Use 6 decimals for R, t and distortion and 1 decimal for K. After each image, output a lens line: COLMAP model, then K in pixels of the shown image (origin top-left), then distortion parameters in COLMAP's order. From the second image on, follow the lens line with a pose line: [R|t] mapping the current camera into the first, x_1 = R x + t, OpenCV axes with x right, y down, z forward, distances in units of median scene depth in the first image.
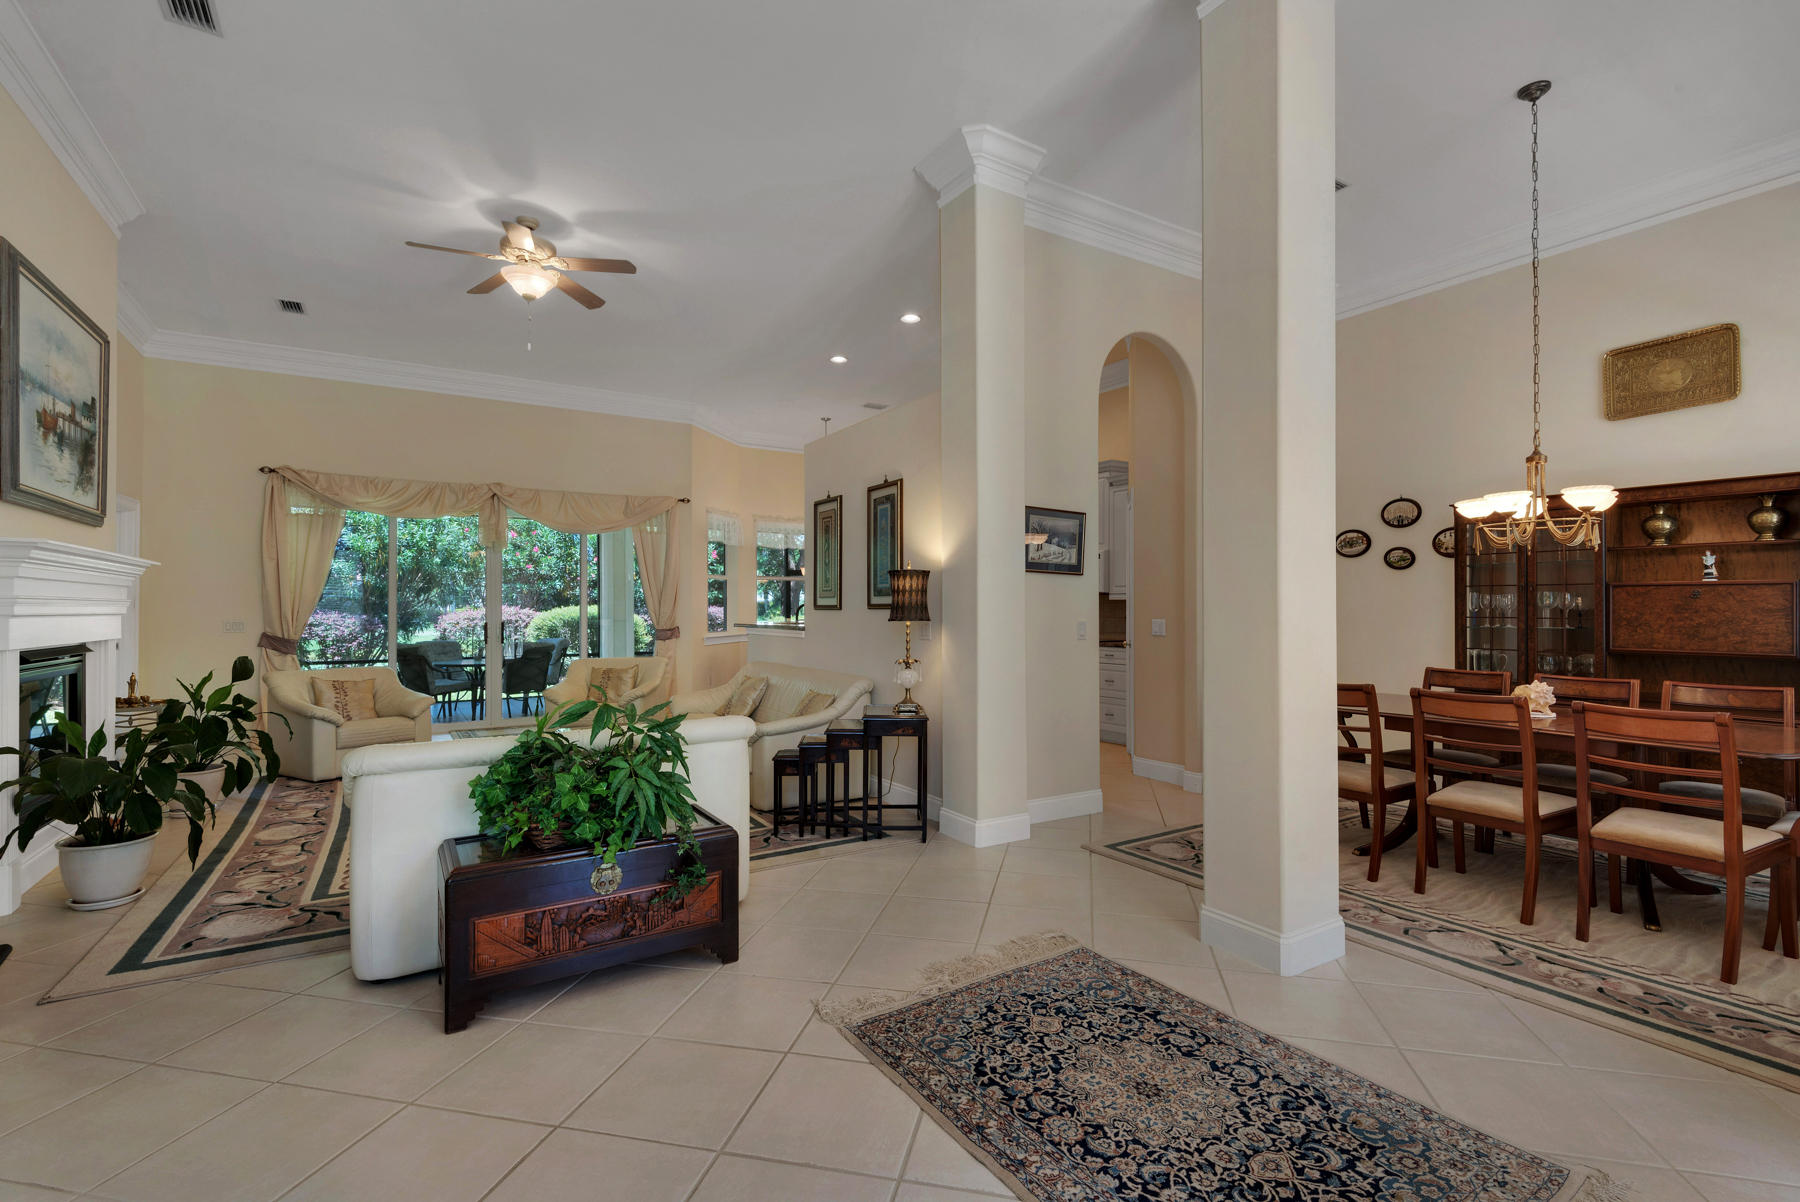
lens RADIAL K [[809.0, 0, 906.7], [0, 809.0, 600.8], [0, 0, 1]] dist [0.028573, -0.016579]
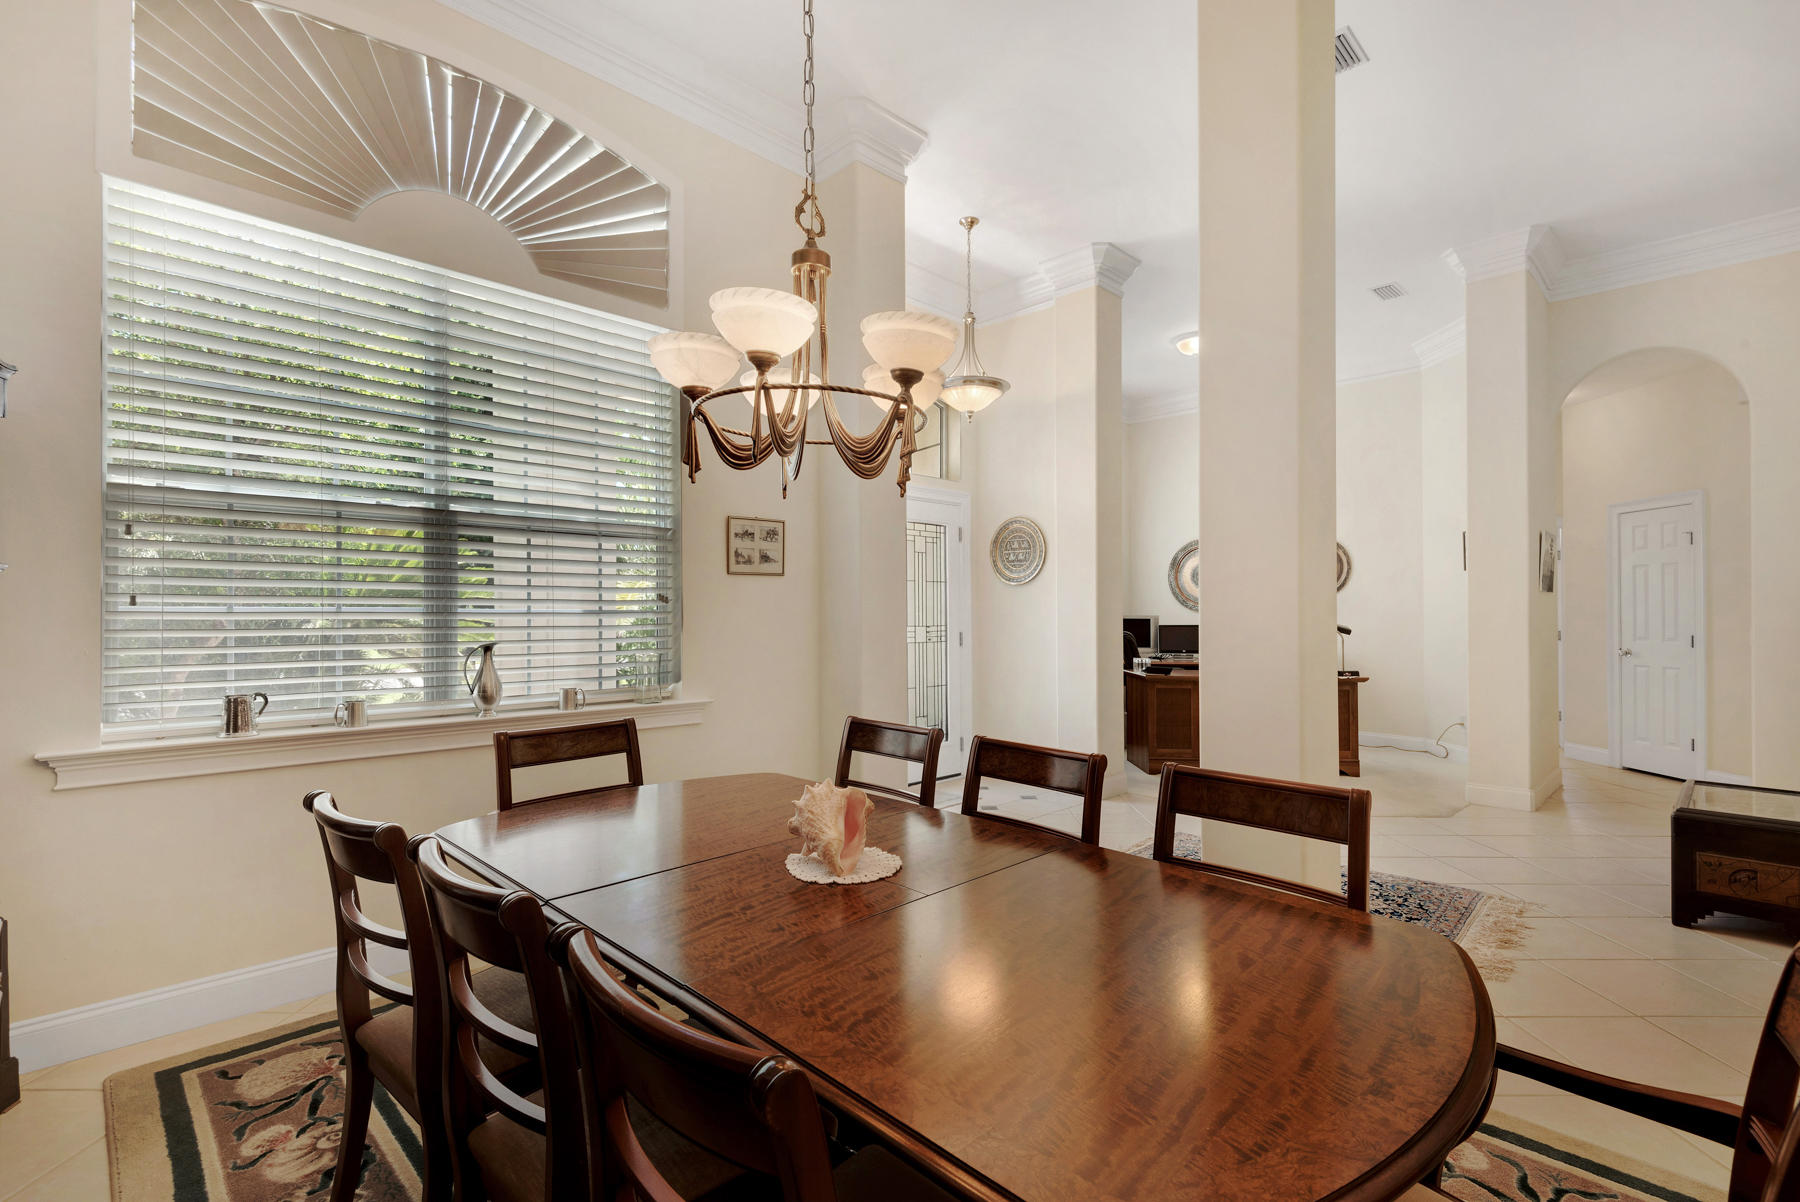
lens RADIAL K [[809.0, 0, 906.7], [0, 809.0, 600.8], [0, 0, 1]] dist [0.028573, -0.016579]
pose [[-0.976479, -0.003275, -0.215590, 0.714479], [0.002118, 0.999691, -0.024780, 0.011229], [0.215604, -0.024654, -0.976170, 1.244064]]
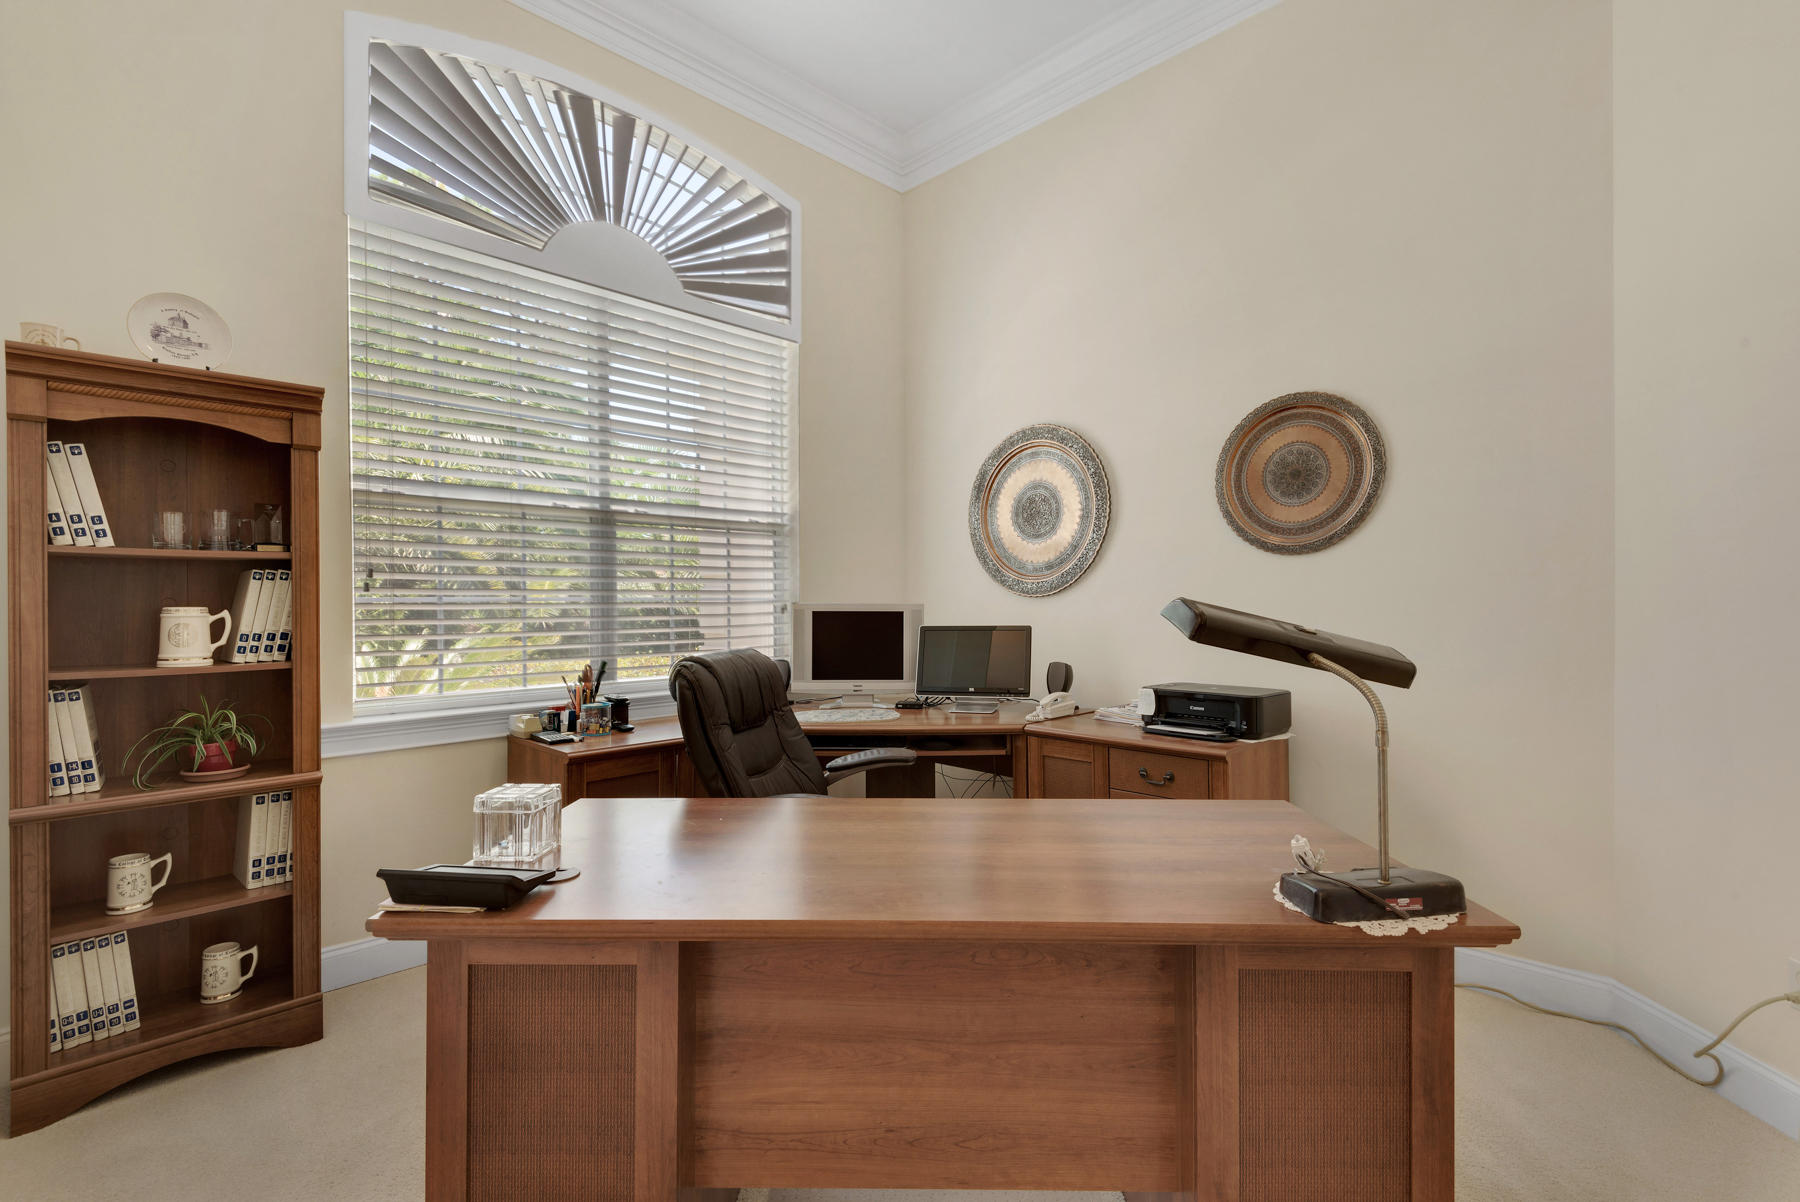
lens RADIAL K [[809.0, 0, 906.7], [0, 809.0, 600.8], [0, 0, 1]] dist [0.028573, -0.016579]
pose [[-0.976685, 0.002016, -0.214667, -0.117658], [0.004119, 0.999948, -0.009349, 0.004199], [0.214637, -0.010015, -0.976643, 0.253589]]
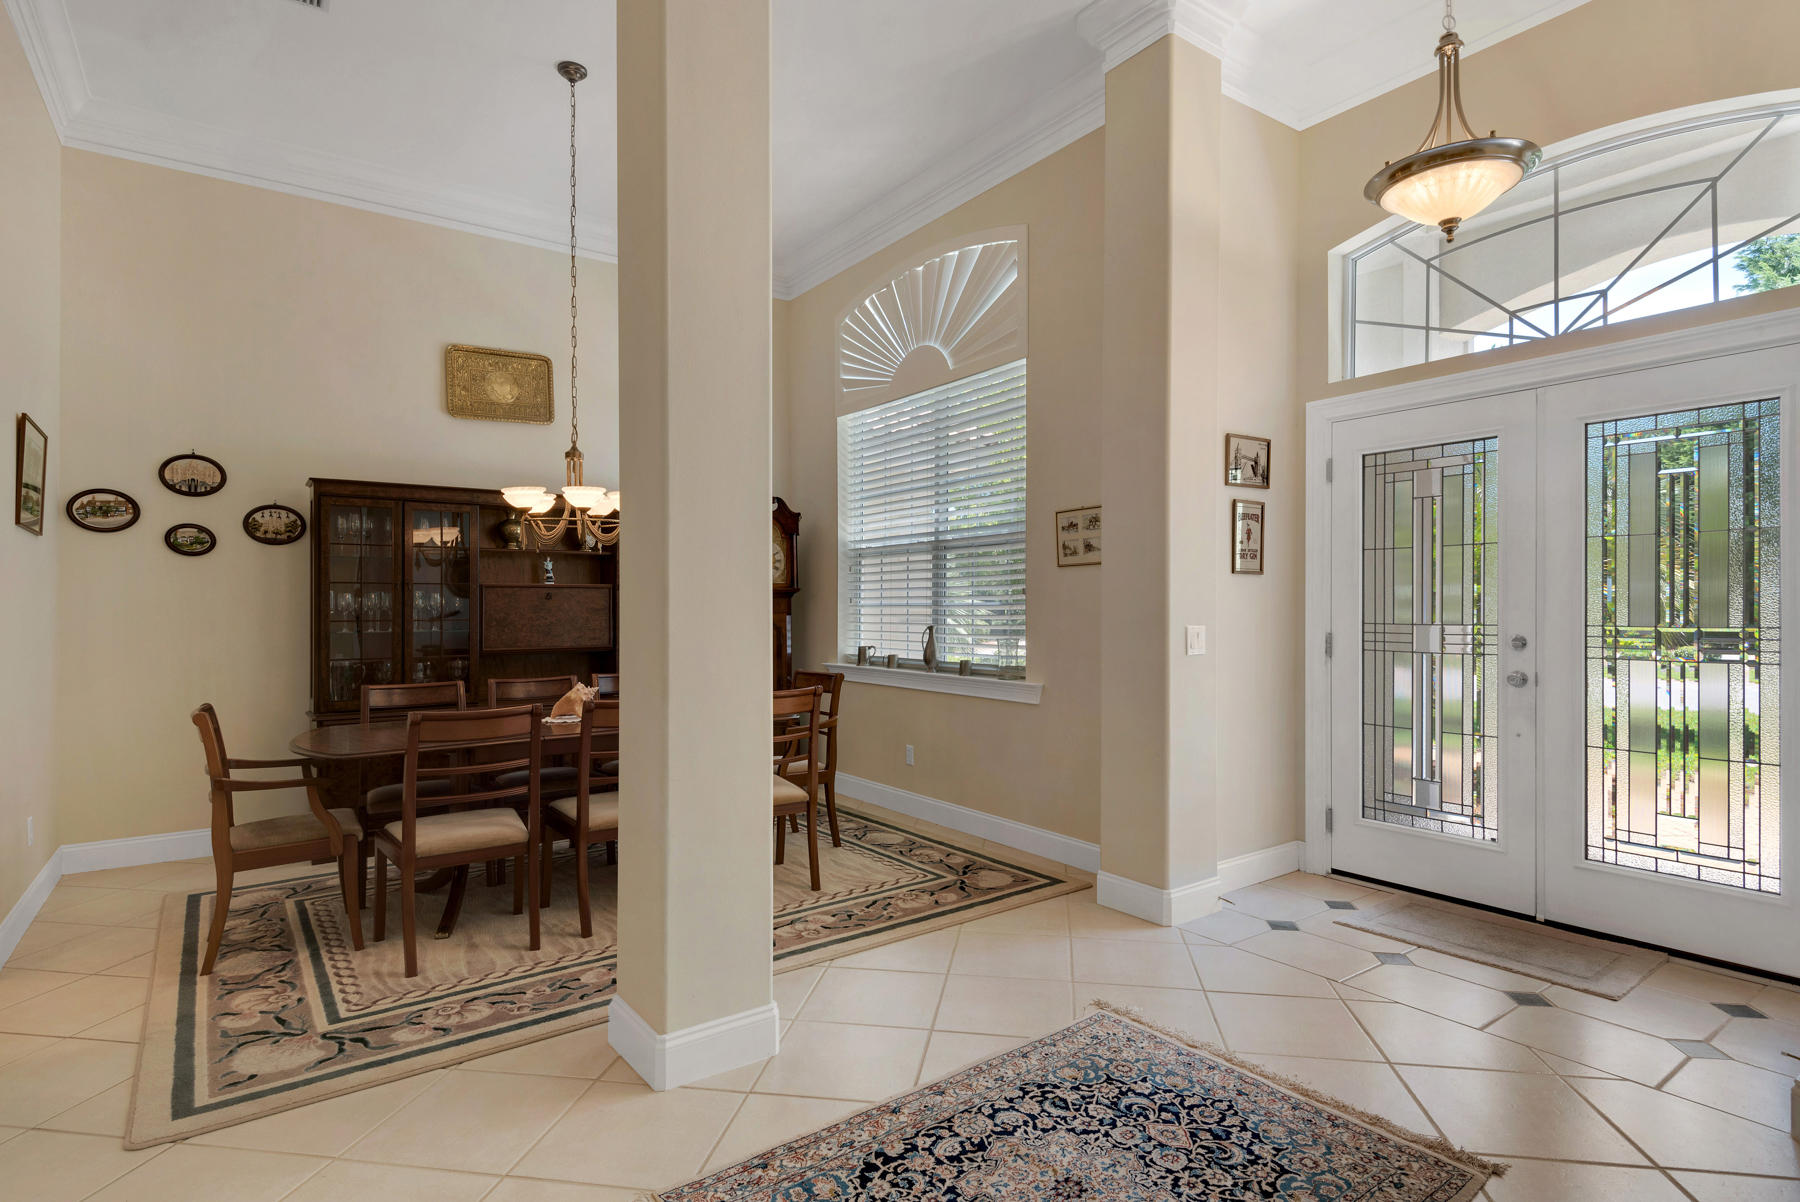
lens RADIAL K [[924.1, 0, 894.4], [0, 924.1, 604.3], [0, 0, 1]] dist [0.052593, -0.047806]
pose [[-0.047617, 0.002768, 0.998862, -0.310339], [-0.002201, 0.999993, -0.002876, 0.005979], [-0.998863, -0.002335, -0.047610, 0.591658]]
